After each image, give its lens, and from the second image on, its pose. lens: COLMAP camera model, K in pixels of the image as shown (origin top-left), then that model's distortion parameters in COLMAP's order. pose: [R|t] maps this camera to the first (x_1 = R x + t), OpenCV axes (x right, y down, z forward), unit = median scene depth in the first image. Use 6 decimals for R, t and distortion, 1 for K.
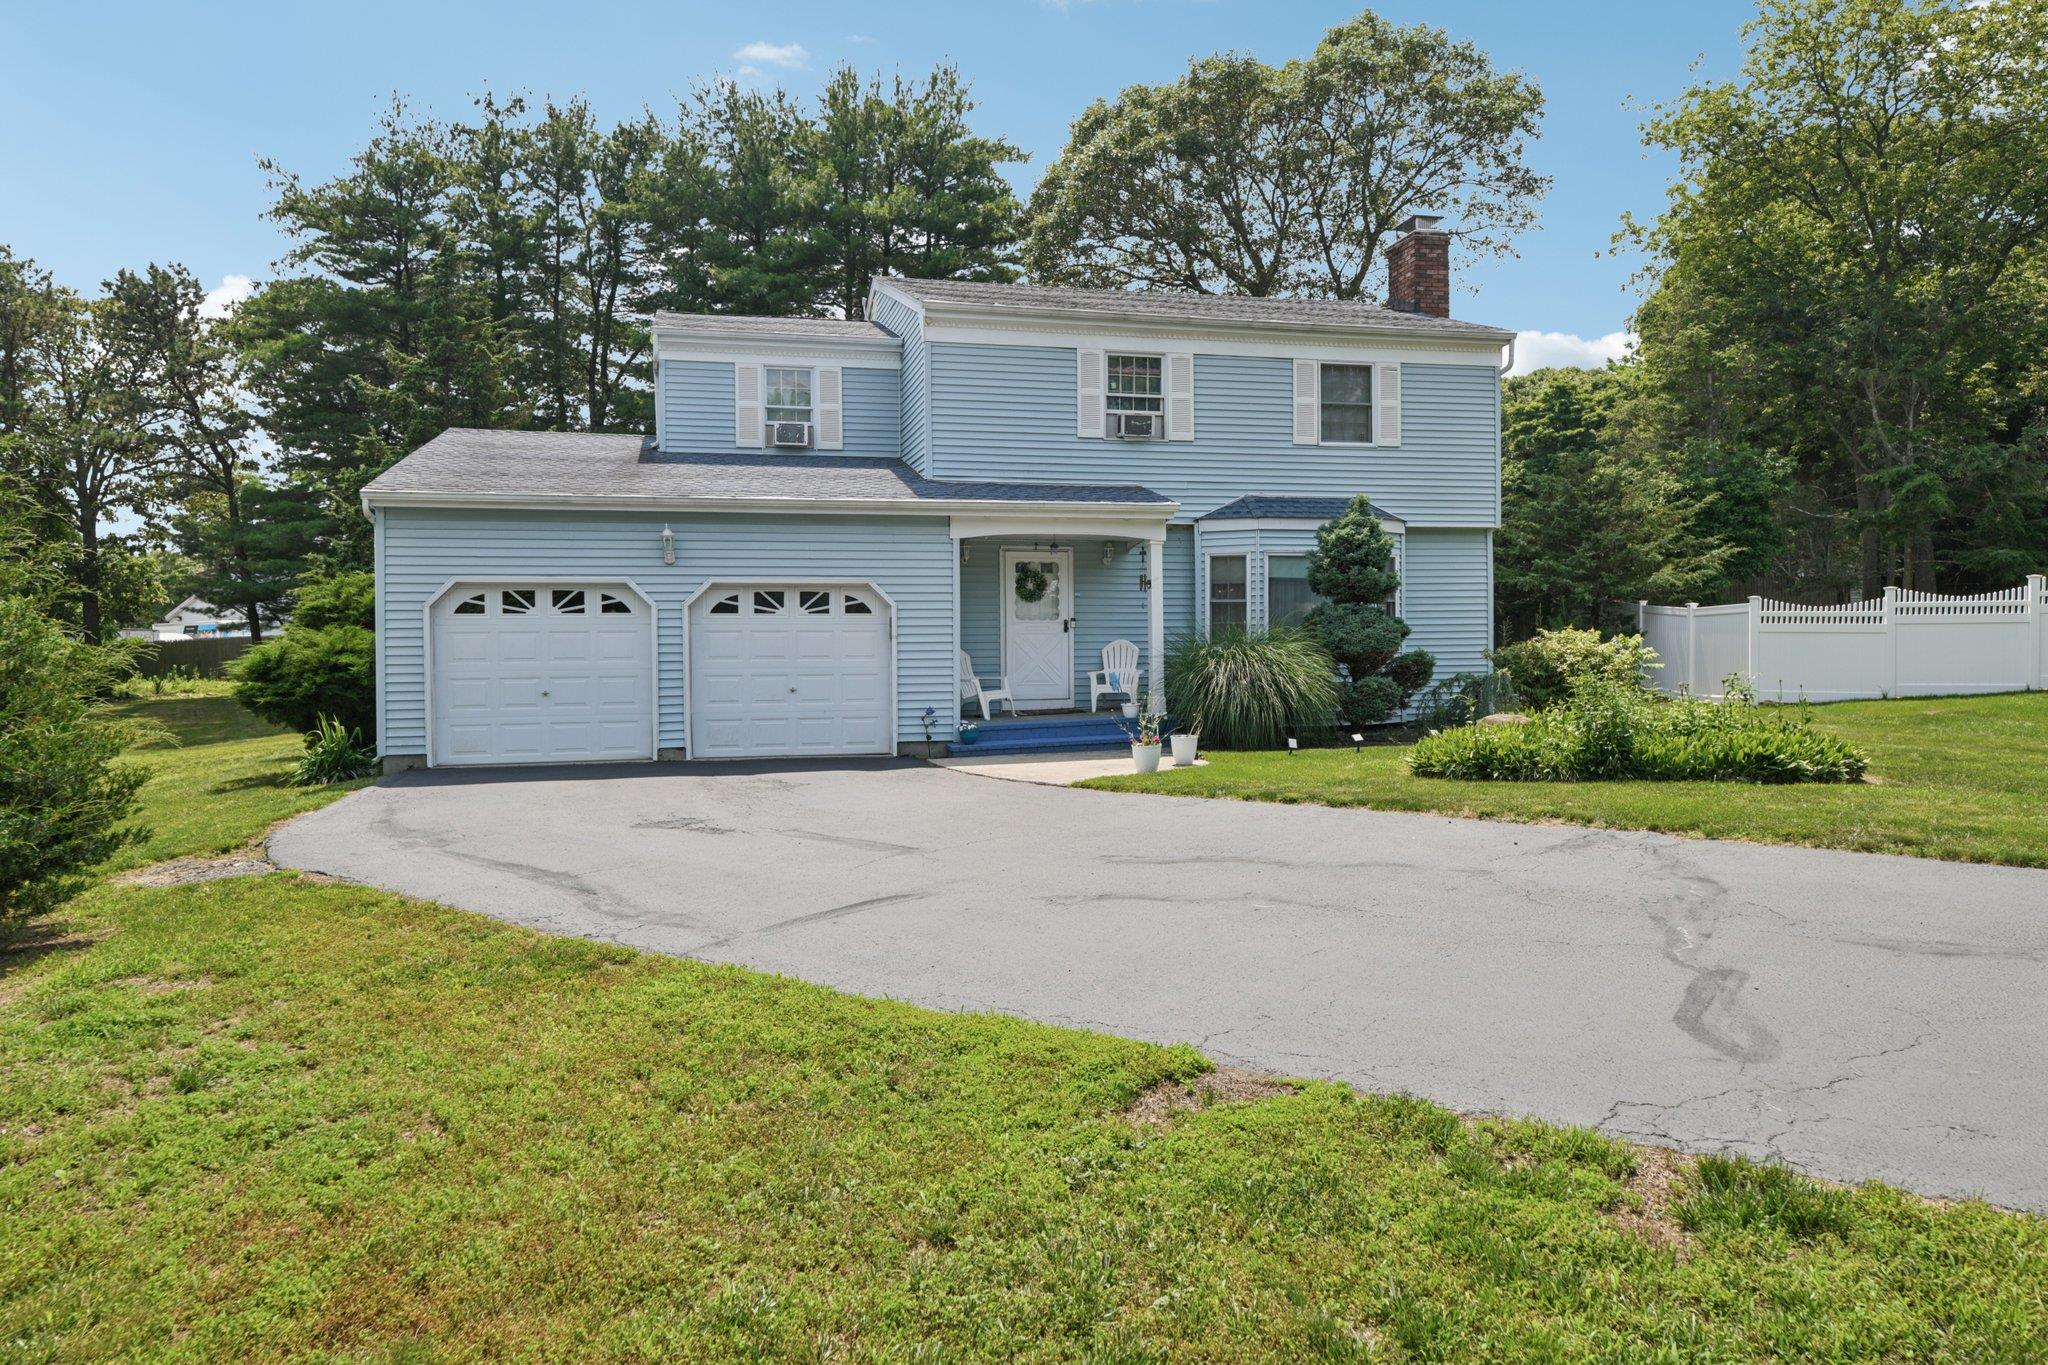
lens RADIAL K [[1416.7, 0, 1024.3], [0, 1416.7, 682.5], [0, 0, 1]] dist [0.001125, -0.000448]
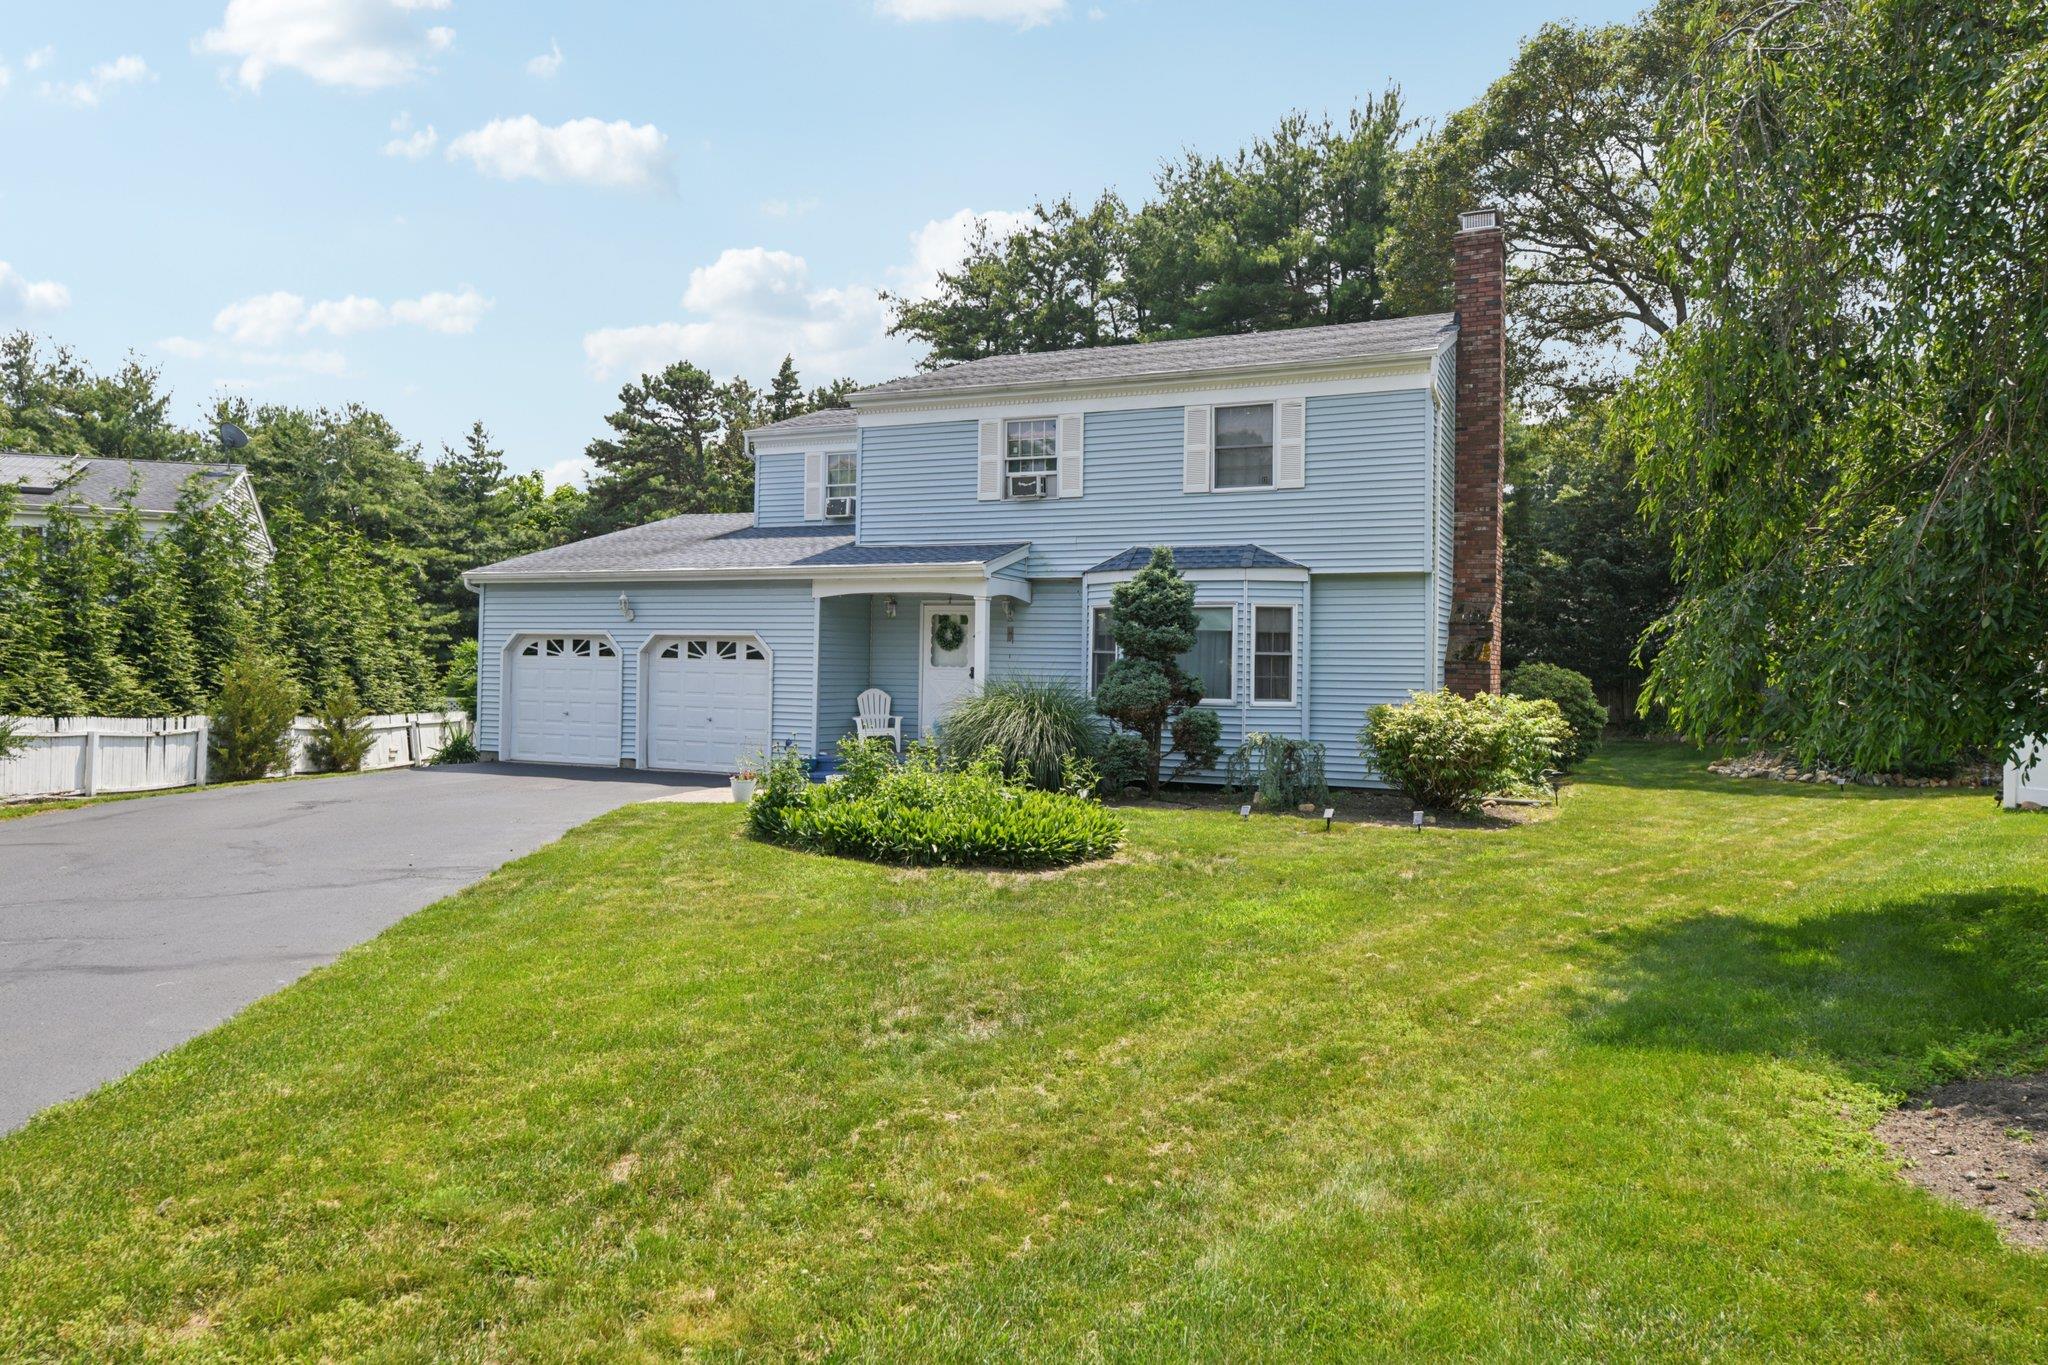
lens RADIAL K [[1416.7, 0, 1024.6], [0, 1416.7, 675.7], [0, 0, 1]] dist [0.001125, -0.000448]
pose [[0.766068, 0.028555, -0.642125, 0.762122], [-0.037173, 0.999309, 0.000091, -0.039271], [0.641684, 0.023800, 0.766600, 0.188052]]
